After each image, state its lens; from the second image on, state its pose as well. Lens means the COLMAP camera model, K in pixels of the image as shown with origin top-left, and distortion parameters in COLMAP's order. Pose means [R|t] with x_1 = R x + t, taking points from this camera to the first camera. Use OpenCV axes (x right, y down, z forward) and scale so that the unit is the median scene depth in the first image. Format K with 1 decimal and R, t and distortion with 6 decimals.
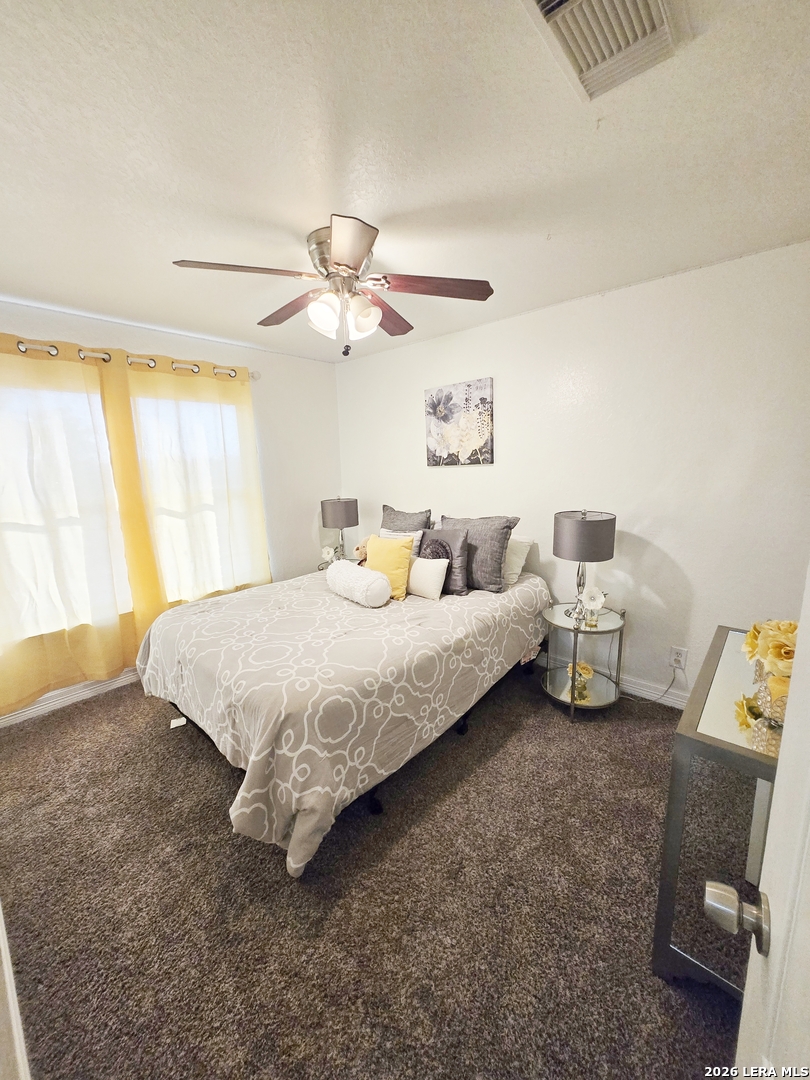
lens RADIAL K [[421.9, 0, 412.1], [0, 421.9, 542.1], [0, 0, 1]] dist [0.001172, 0.000149]
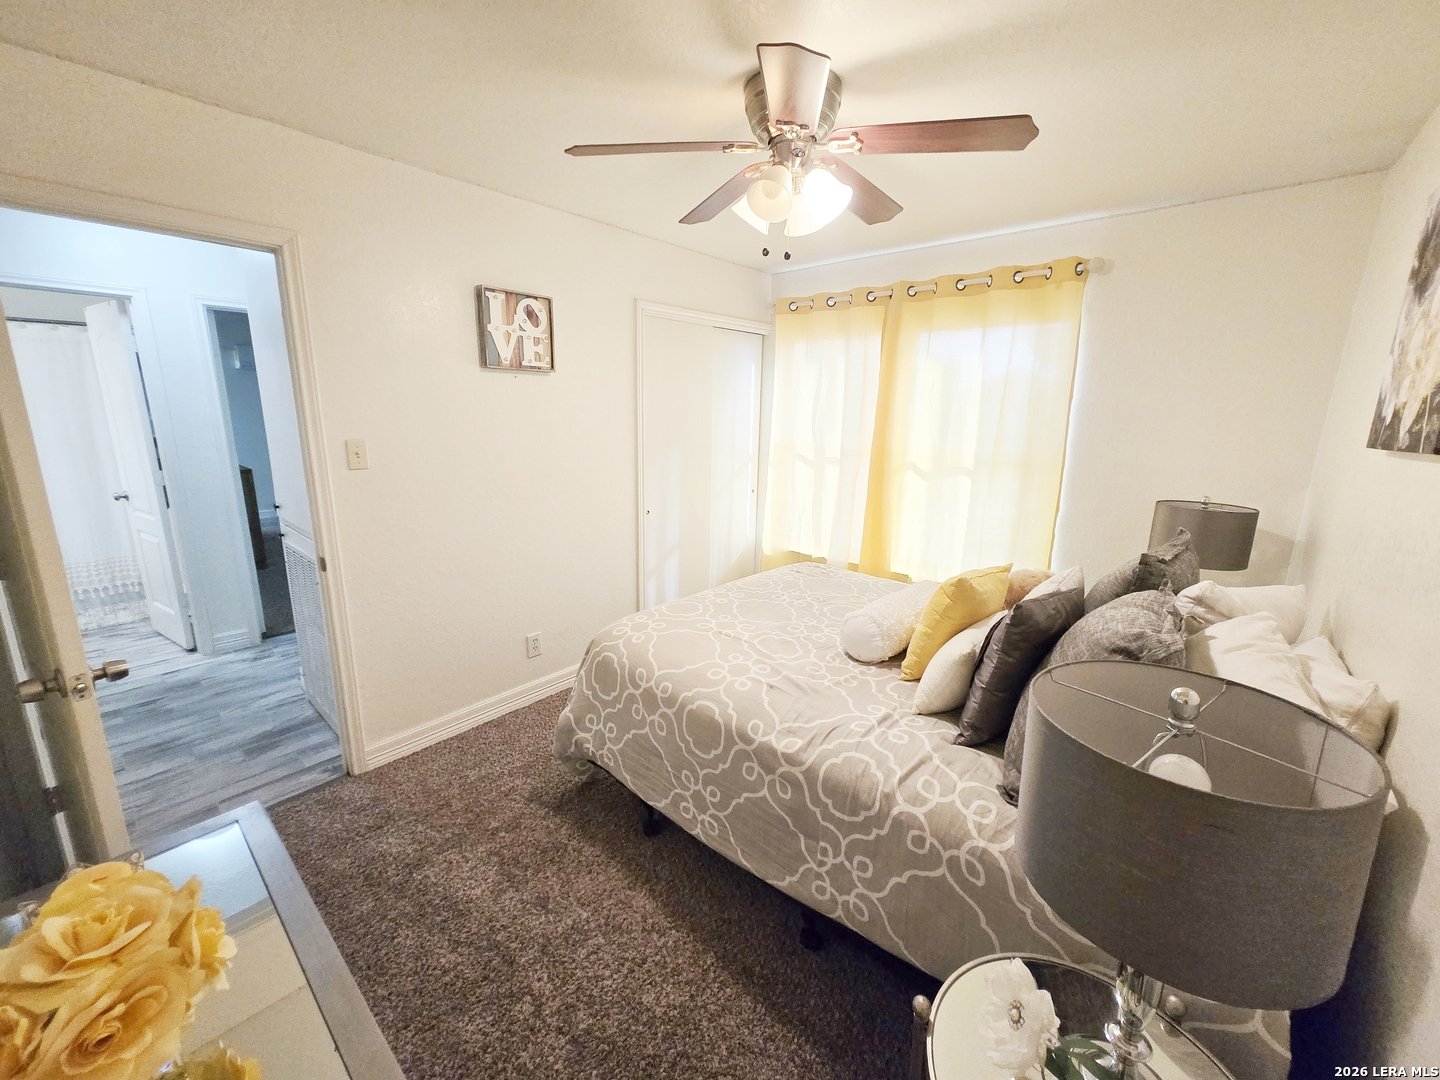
lens RADIAL K [[562.5, 0, 723.1], [0, 562.5, 530.8], [0, 0, 1]] dist [0.001172, 0.000149]
pose [[0.011360, 0.241803, -0.970259, 0.715576], [-0.208479, 0.949570, 0.234206, -0.185028], [0.977961, 0.199619, 0.061198, 0.797961]]
